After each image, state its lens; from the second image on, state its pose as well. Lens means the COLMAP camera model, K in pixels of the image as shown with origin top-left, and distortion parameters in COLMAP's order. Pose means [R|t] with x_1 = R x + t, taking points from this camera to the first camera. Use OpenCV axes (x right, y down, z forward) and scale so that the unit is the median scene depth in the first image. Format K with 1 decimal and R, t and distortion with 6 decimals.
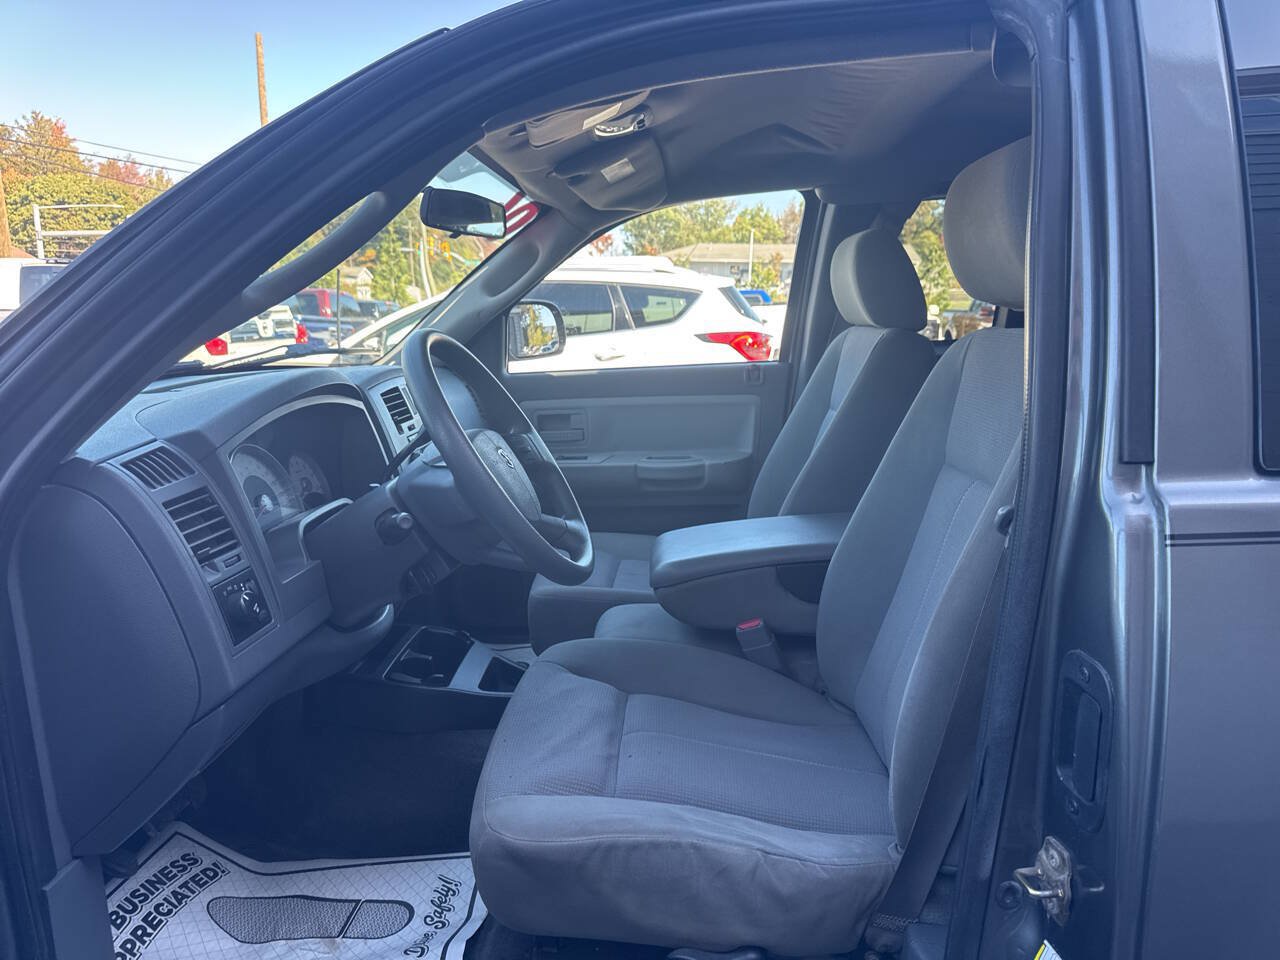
lens RADIAL K [[898.6, 0, 629.3], [0, 898.6, 514.2], [0, 0, 1]] dist [0.023451, -0.030986]
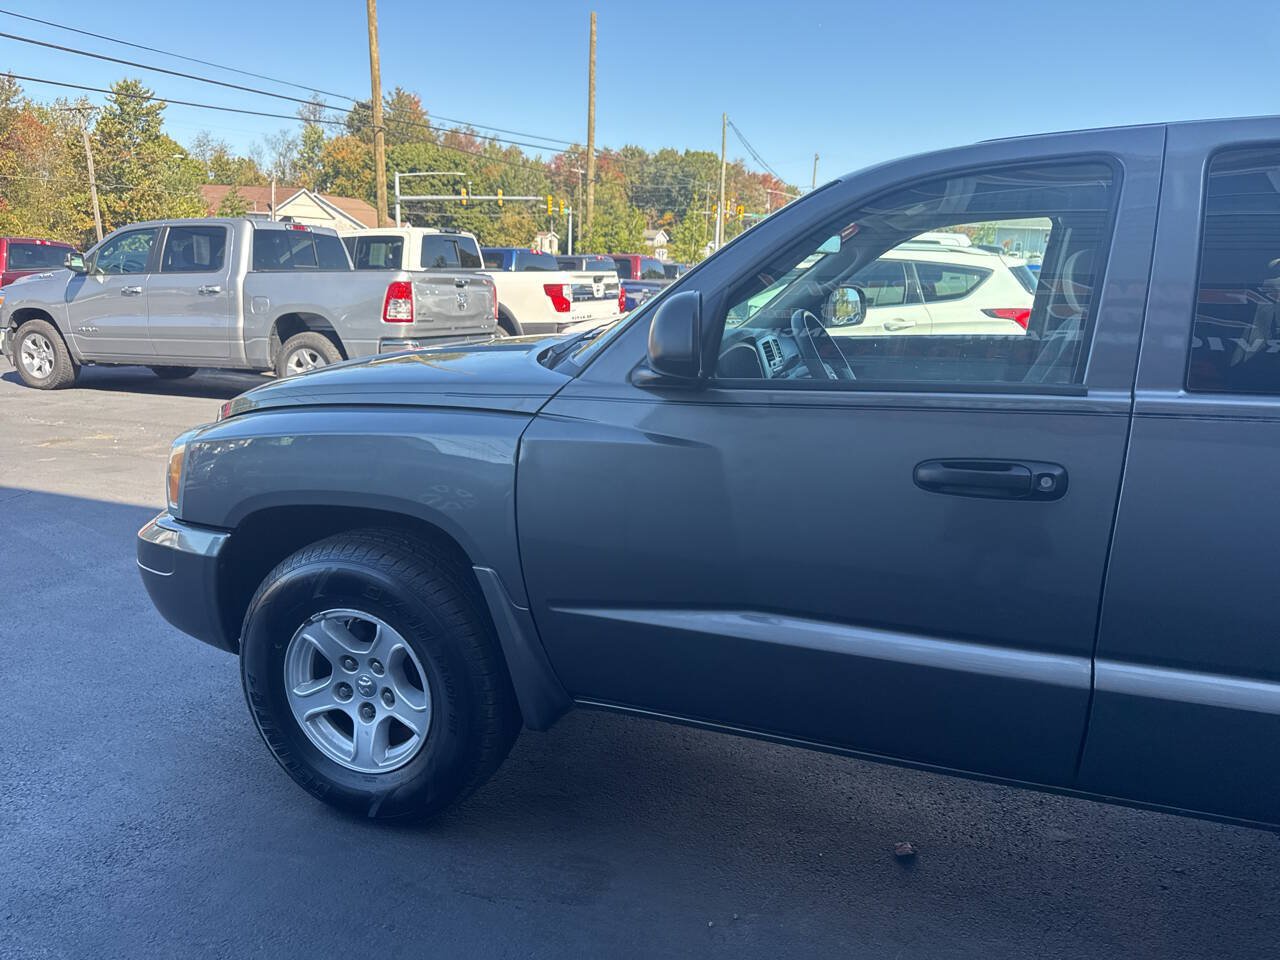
lens RADIAL K [[898.6, 0, 641.7], [0, 898.6, 494.6], [0, 0, 1]] dist [0.023451, -0.030986]
pose [[0.955904, 0.095084, -0.277859, 0.002440], [-0.090259, 0.995462, 0.030137, 0.018728], [0.279464, -0.003728, 0.960149, -0.110481]]
